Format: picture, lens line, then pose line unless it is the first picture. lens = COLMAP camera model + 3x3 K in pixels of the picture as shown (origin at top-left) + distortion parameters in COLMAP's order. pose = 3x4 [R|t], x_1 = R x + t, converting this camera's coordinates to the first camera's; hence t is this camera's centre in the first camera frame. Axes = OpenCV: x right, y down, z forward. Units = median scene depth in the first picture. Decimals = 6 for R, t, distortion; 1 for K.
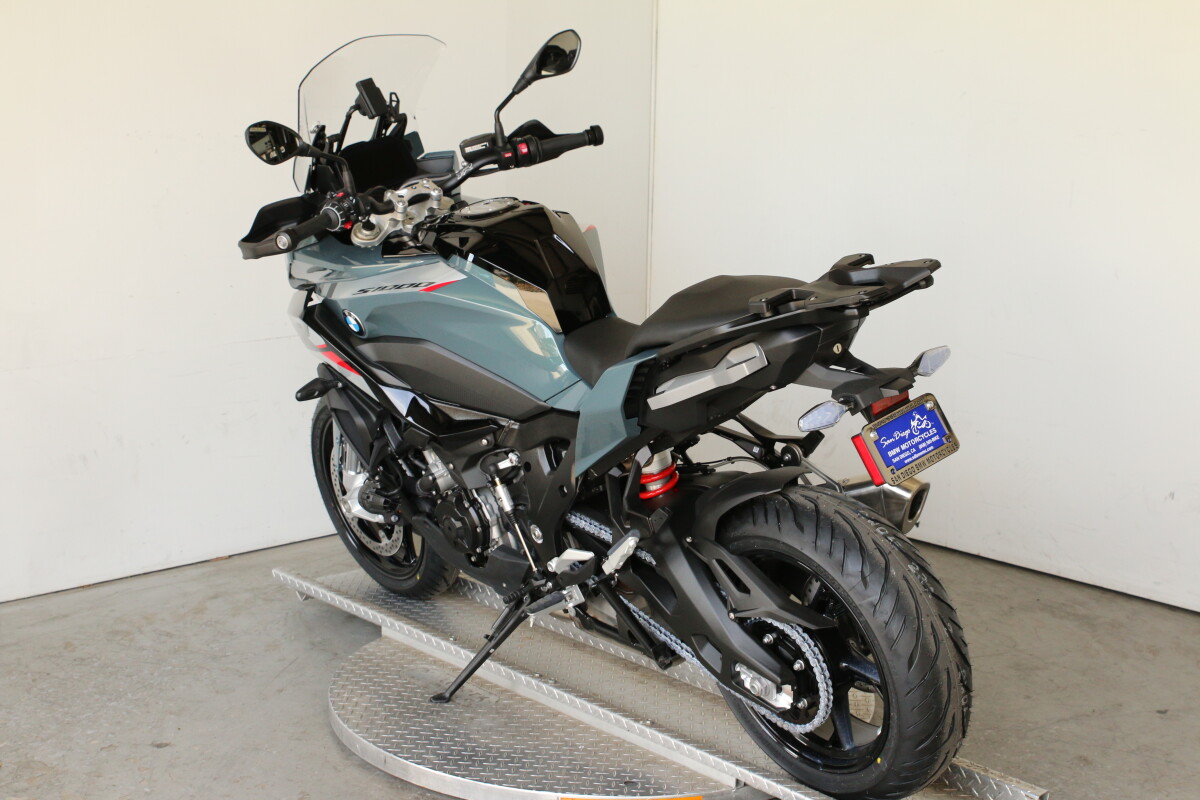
lens RADIAL K [[1883.8, 0, 589.7], [0, 1883.8, 403.8], [0, 0, 1]] dist [-0.021043, 0.000000]
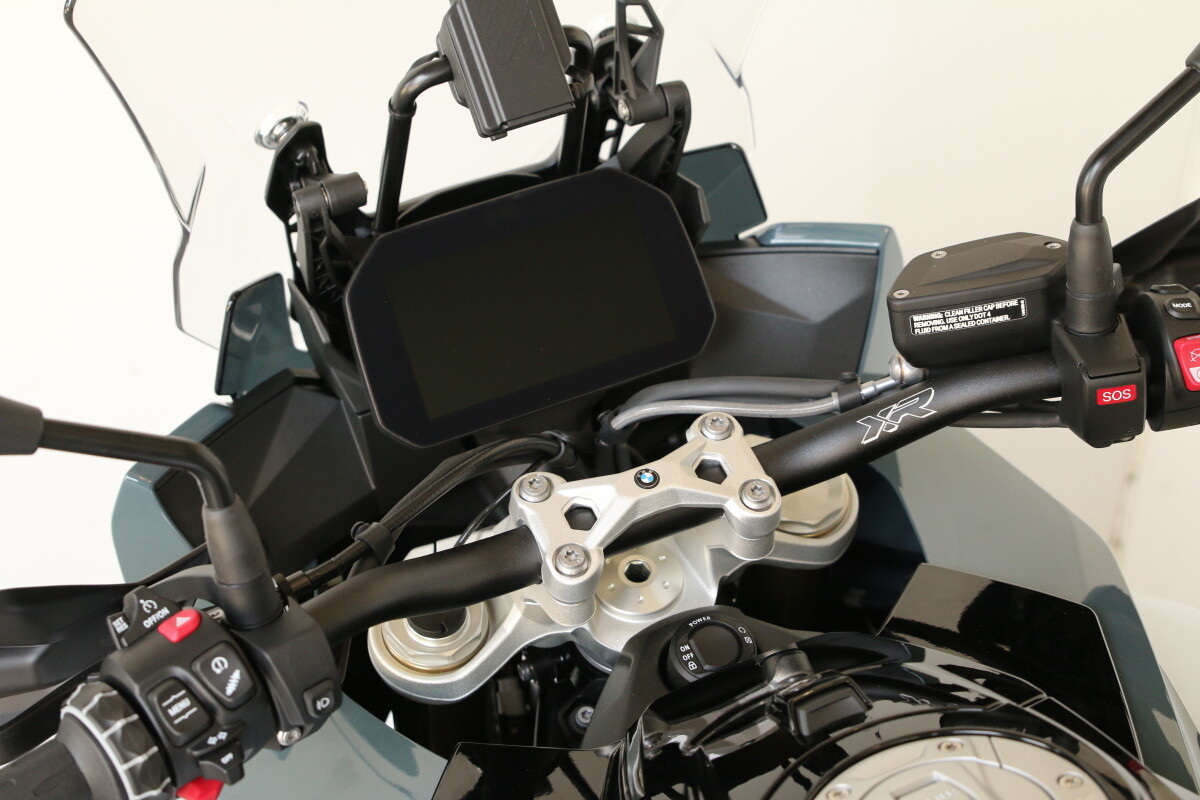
lens RADIAL K [[1883.8, 0, 599.6], [0, 1883.8, 398.5], [0, 0, 1]] dist [-0.021043, 0.000000]
pose [[0.958961, 0.146879, -0.242531, -0.047307], [-0.101142, 0.976298, 0.191343, -0.163691], [0.264887, -0.158961, 0.951087, 0.790278]]
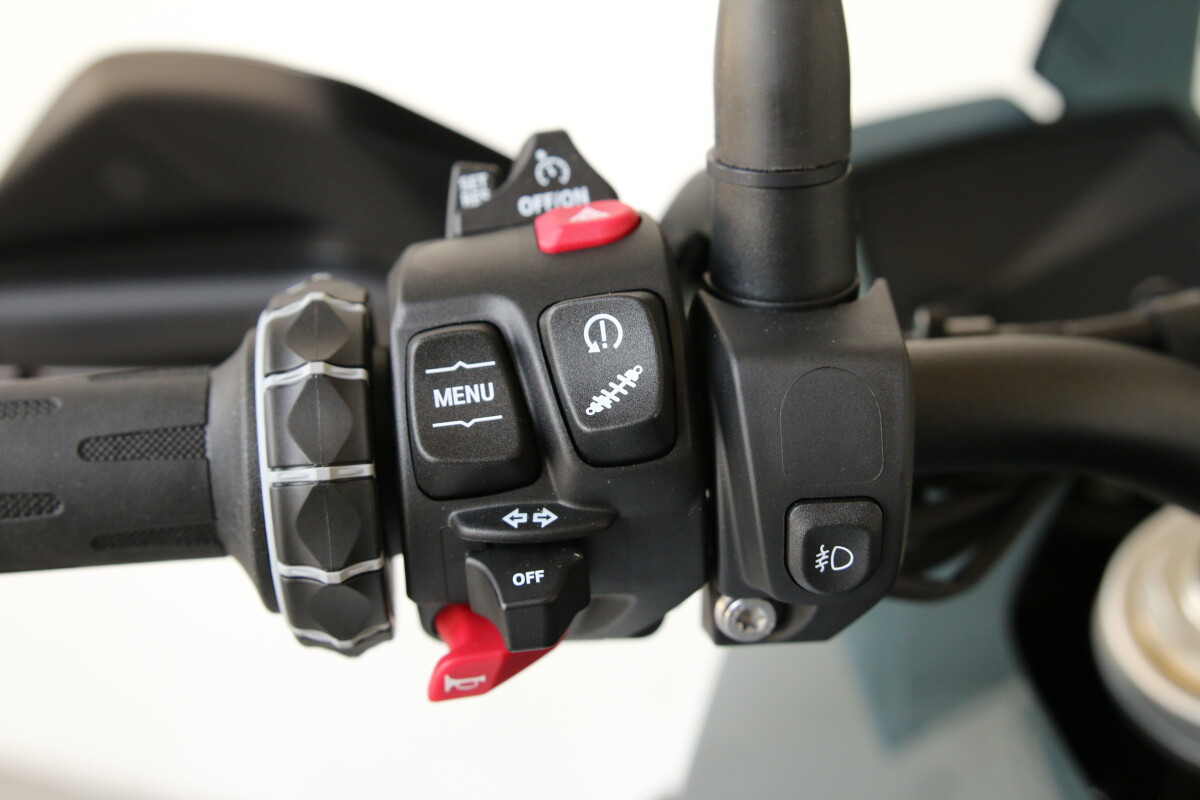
lens RADIAL K [[1883.8, 0, 600.8], [0, 1883.8, 399.0], [0, 0, 1]] dist [-0.021043, 0.000000]
pose [[0.601401, 0.435629, -0.669734, -0.075723], [-0.334997, 0.898518, 0.283625, -0.119064], [0.725323, 0.053787, 0.686304, 0.898357]]
